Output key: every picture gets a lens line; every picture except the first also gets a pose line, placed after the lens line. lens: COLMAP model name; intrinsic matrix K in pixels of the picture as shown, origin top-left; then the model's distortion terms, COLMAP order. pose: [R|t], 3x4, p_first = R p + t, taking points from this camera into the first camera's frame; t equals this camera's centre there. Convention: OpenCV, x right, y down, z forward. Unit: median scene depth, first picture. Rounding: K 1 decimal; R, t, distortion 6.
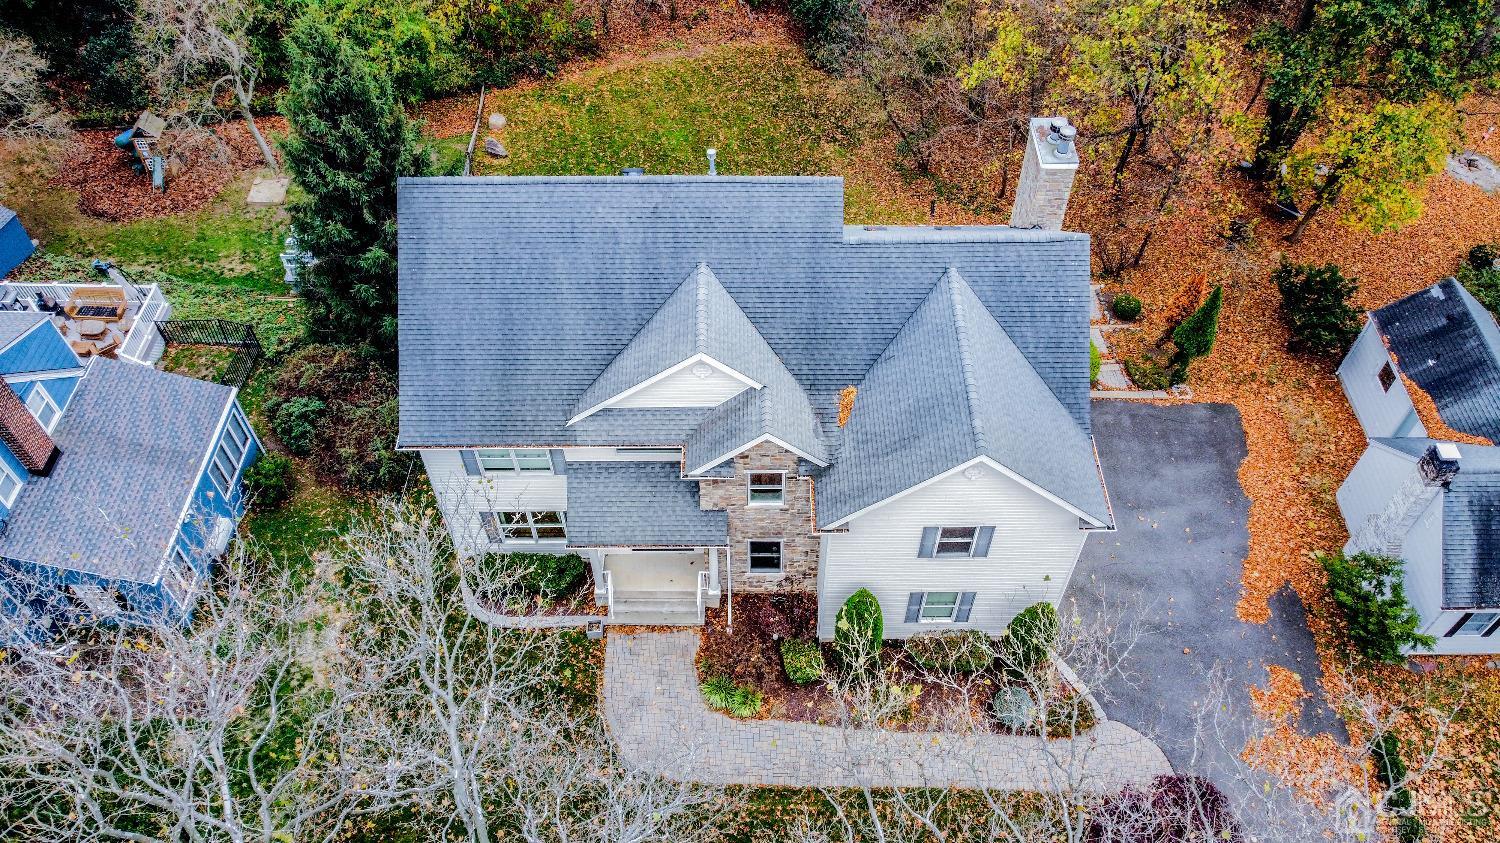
lens RADIAL K [[1118.2, 0, 750.0], [0, 1118.2, 421.5], [0, 0, 1]] dist [-0.005943, -0.001520]
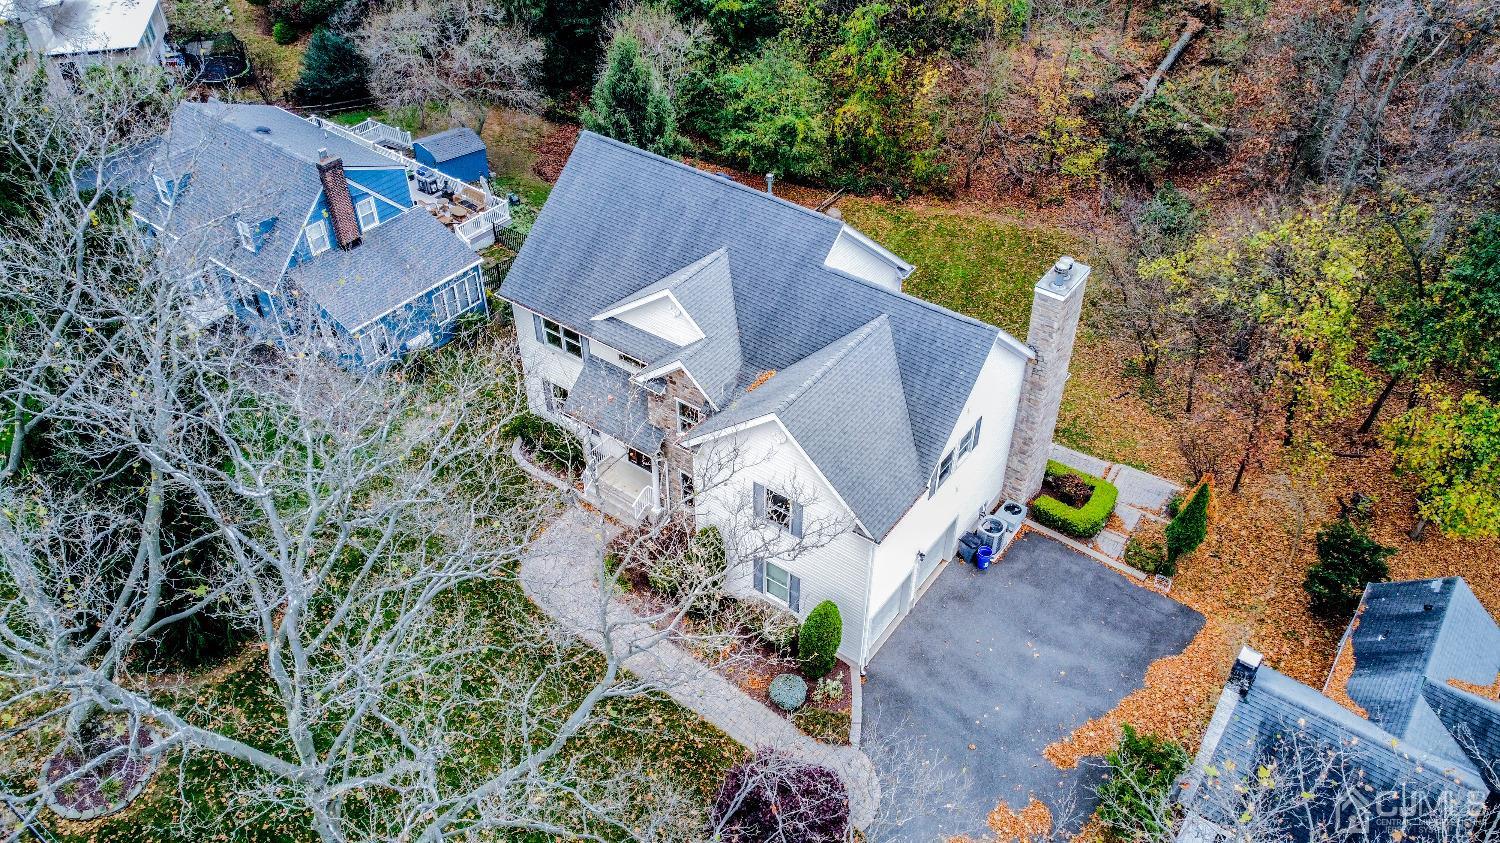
lens RADIAL K [[1118.2, 0, 750.0], [0, 1118.2, 421.5], [0, 0, 1]] dist [-0.005943, -0.001520]
pose [[0.806922, 0.383251, -0.449439, 0.523977], [-0.462028, 0.883599, -0.076052, 0.101676], [0.367977, 0.269021, 0.890068, -0.084276]]
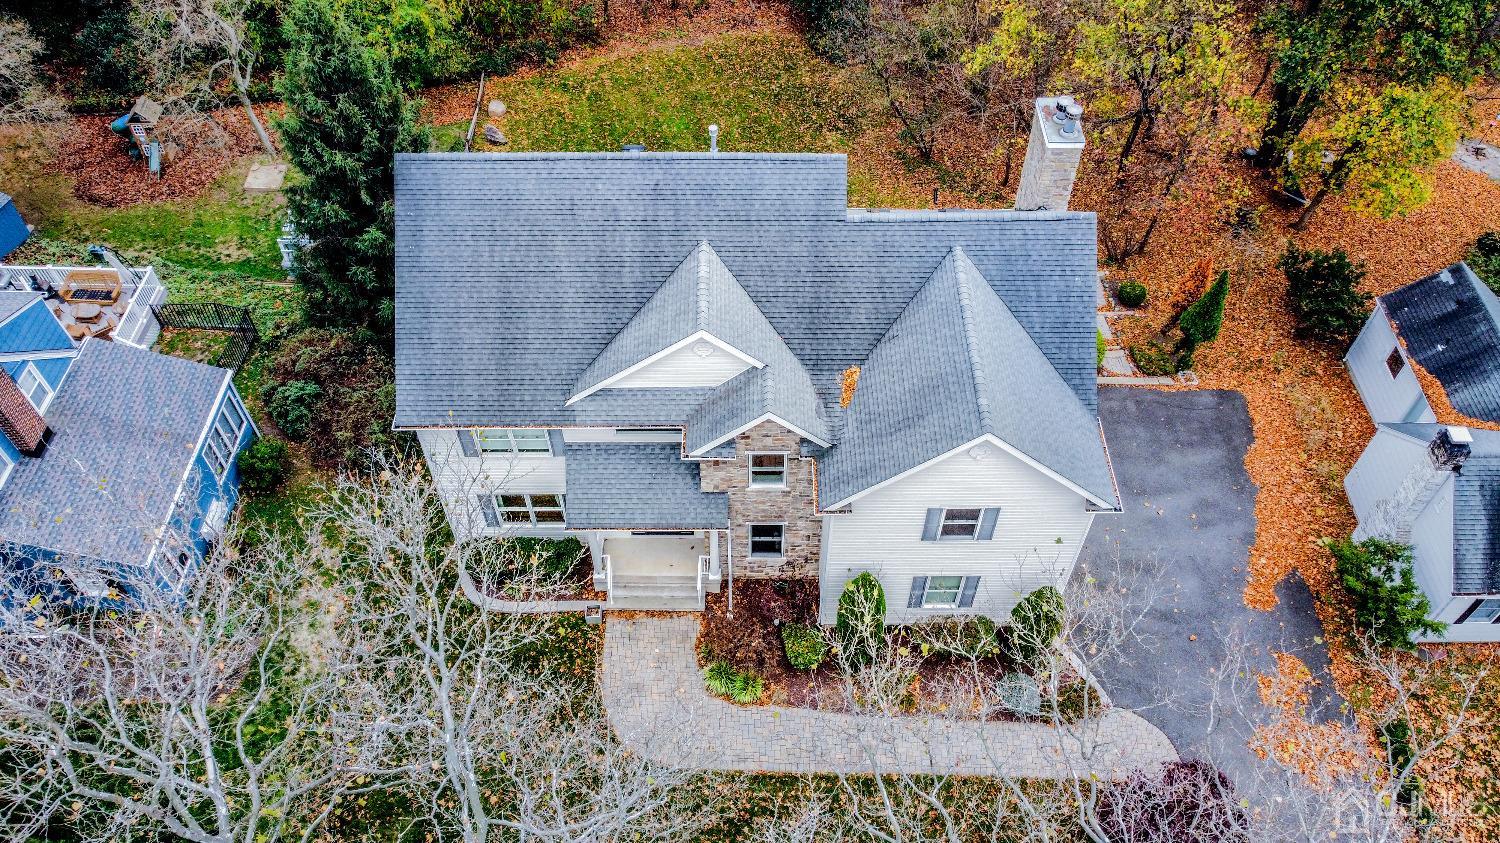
lens RADIAL K [[1118.2, 0, 750.0], [0, 1118.2, 421.5], [0, 0, 1]] dist [-0.005943, -0.001520]
pose [[0.999997, 0.002457, -0.000123, -0.000920], [-0.002457, 0.999997, -0.000102, 0.013988], [0.000123, 0.000102, 1.000000, 0.011594]]
